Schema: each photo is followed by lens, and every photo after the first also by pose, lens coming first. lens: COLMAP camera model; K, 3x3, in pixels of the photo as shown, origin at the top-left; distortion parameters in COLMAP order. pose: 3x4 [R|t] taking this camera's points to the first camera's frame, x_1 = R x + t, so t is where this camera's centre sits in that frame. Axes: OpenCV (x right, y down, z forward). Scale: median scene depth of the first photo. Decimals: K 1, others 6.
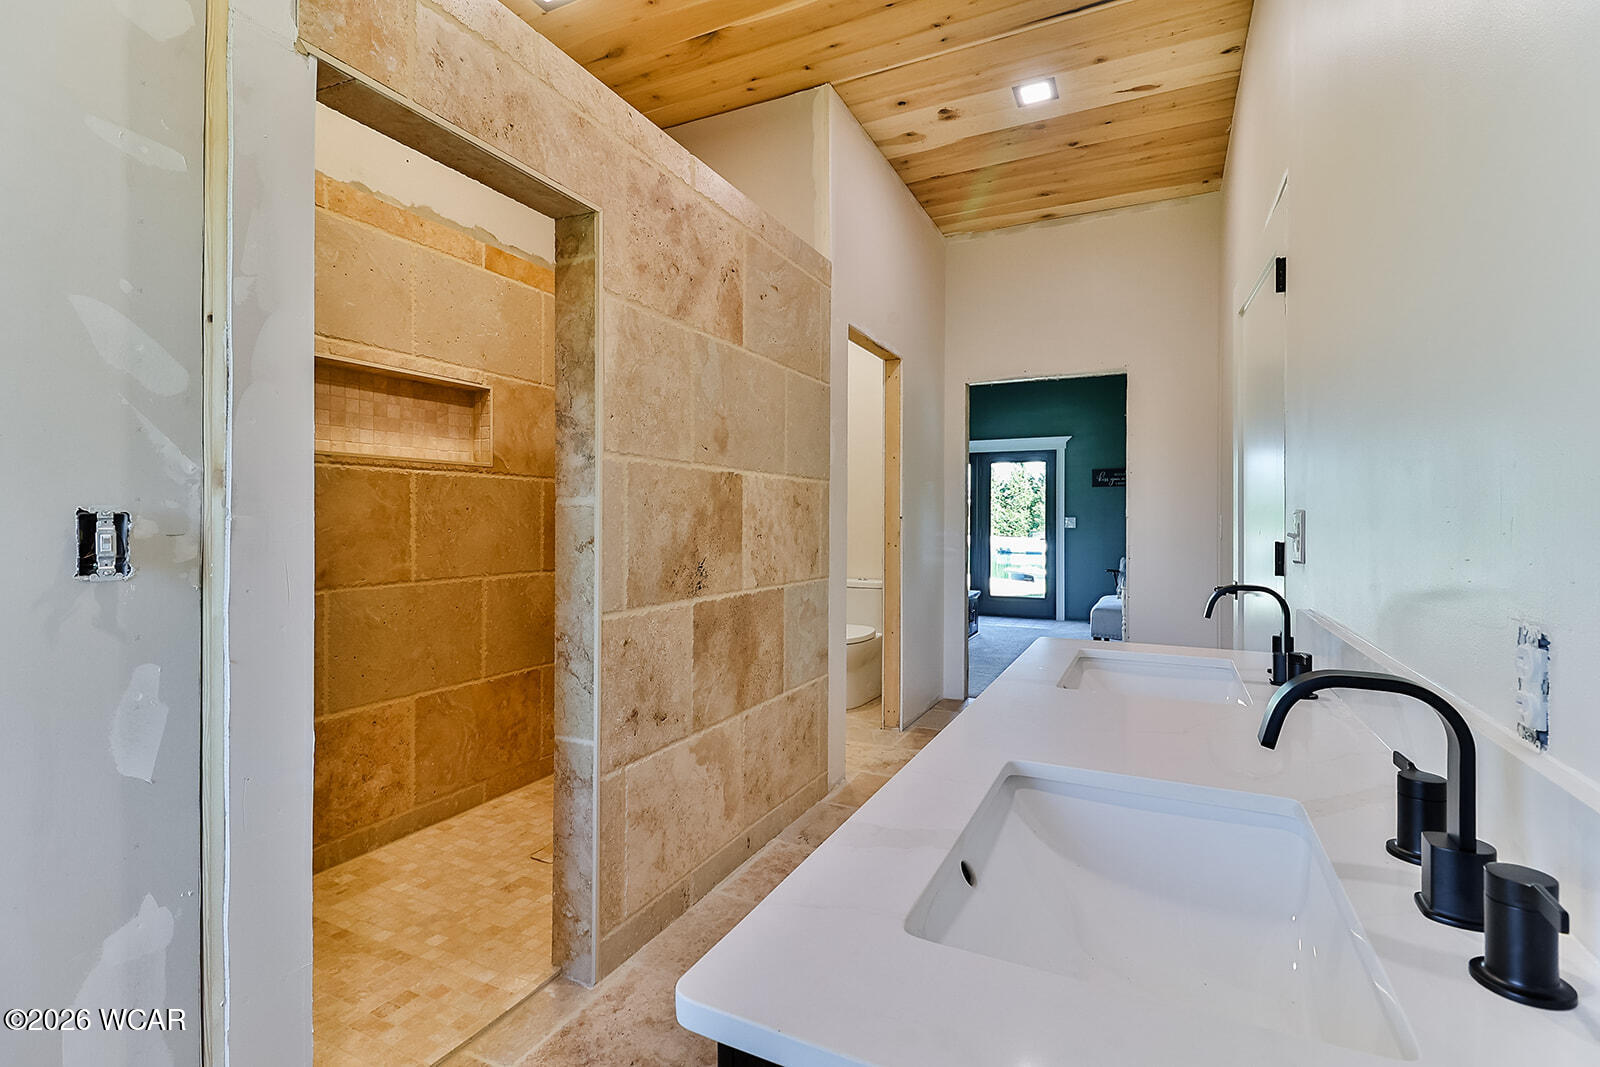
lens RADIAL K [[744.1, 0, 788.0], [0, 744.1, 521.2], [0, 0, 1]] dist [0.017465, -0.012712]
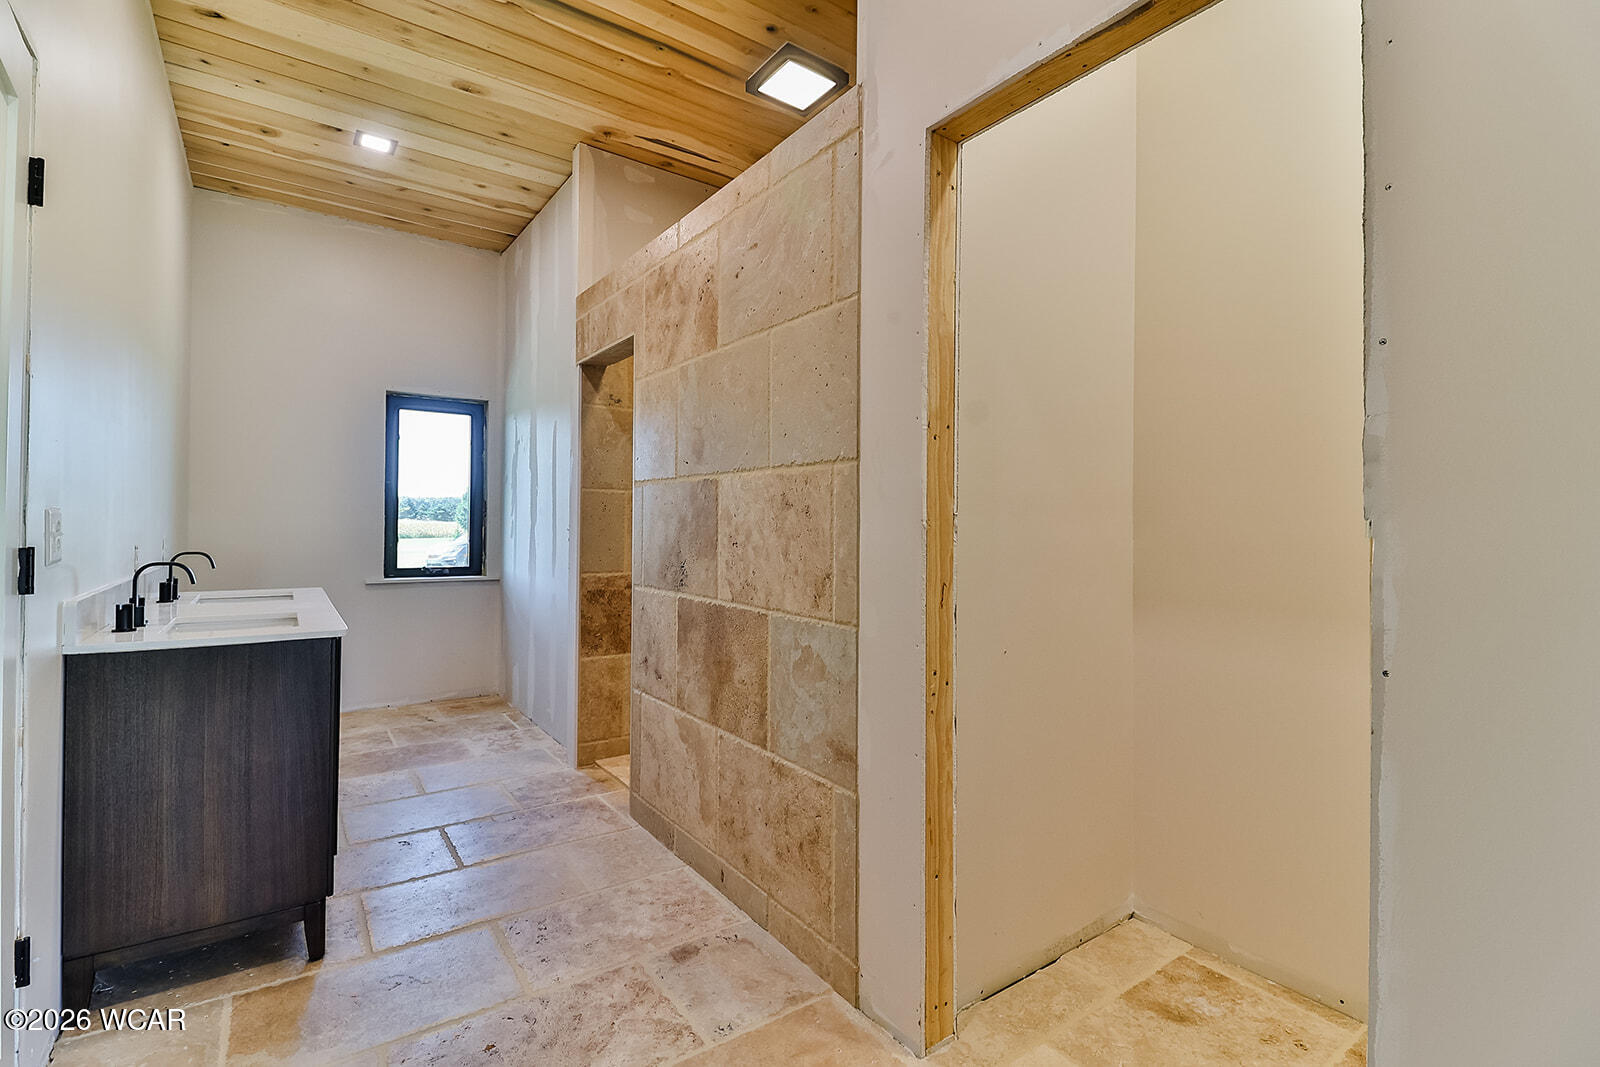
lens RADIAL K [[744.1, 0, 788.0], [0, 744.1, 521.2], [0, 0, 1]] dist [0.017465, -0.012712]
pose [[-0.485921, -0.014242, -0.873887, 0.740855], [-0.014829, 0.999858, -0.008049, -0.001808], [0.873877, 0.009047, -0.486063, 1.557280]]
